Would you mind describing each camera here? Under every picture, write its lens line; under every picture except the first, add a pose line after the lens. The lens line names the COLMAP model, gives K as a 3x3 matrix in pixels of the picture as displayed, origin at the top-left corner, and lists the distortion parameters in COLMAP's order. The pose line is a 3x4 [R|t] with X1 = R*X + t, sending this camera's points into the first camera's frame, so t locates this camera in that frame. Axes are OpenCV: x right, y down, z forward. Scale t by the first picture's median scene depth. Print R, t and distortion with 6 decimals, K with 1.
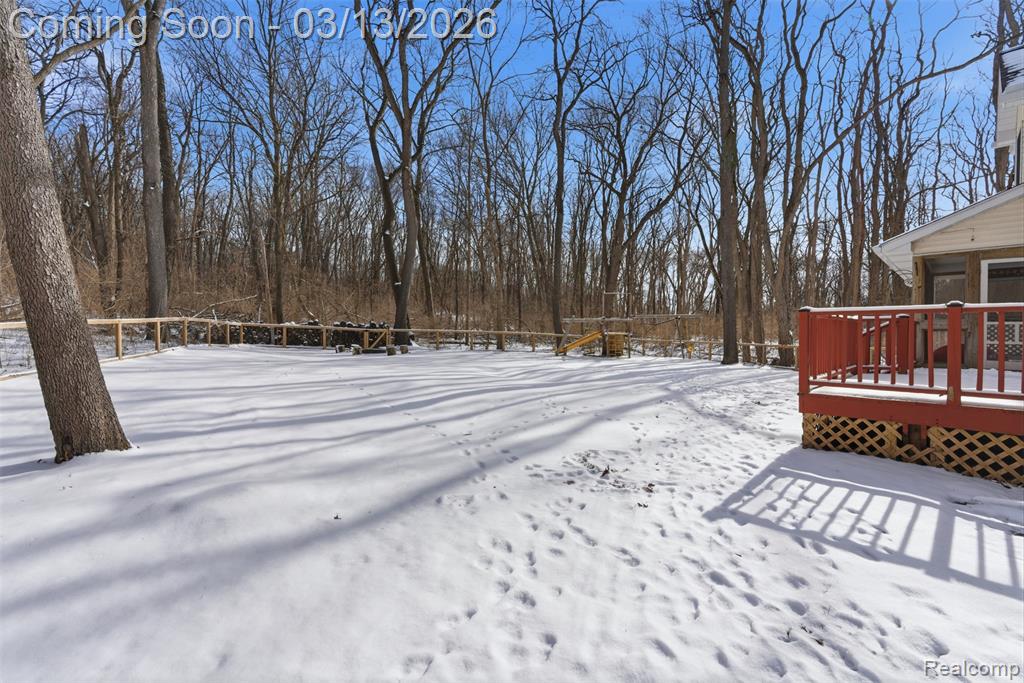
lens RADIAL K [[456.5, 0, 512.0], [0, 456.5, 341.5], [0, 0, 1]] dist [-0.004086, 0.000528]
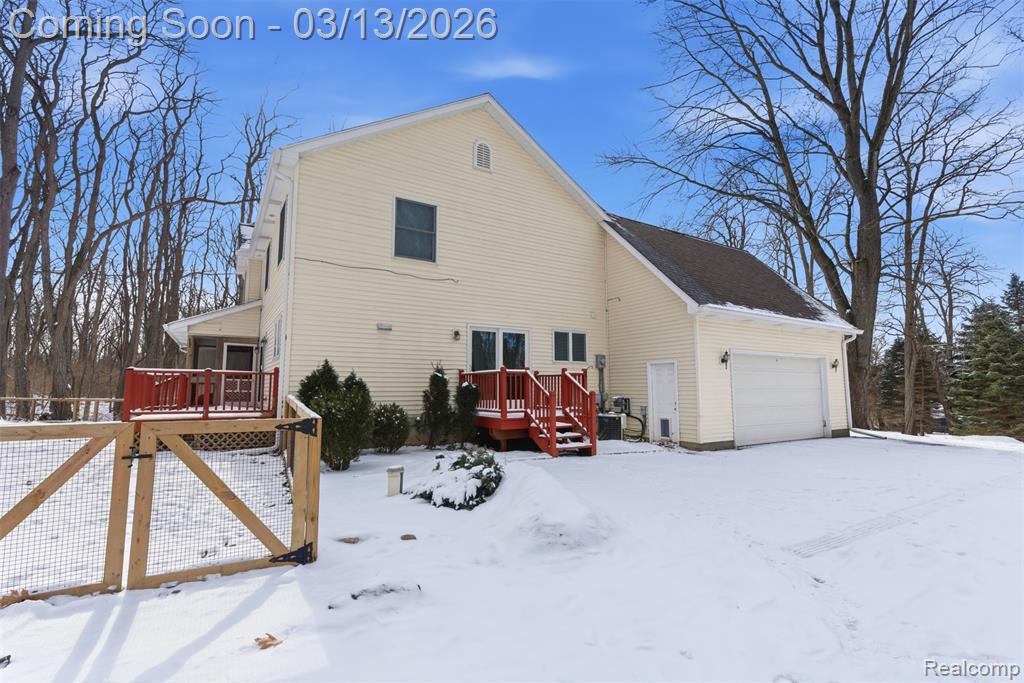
lens RADIAL K [[456.5, 0, 512.0], [0, 456.5, 341.5], [0, 0, 1]] dist [-0.004086, 0.000528]
pose [[0.215870, 0.097472, 0.971545, -0.377754], [0.017972, 0.994440, -0.103762, 0.014054], [-0.976257, 0.039860, 0.212918, -0.397899]]
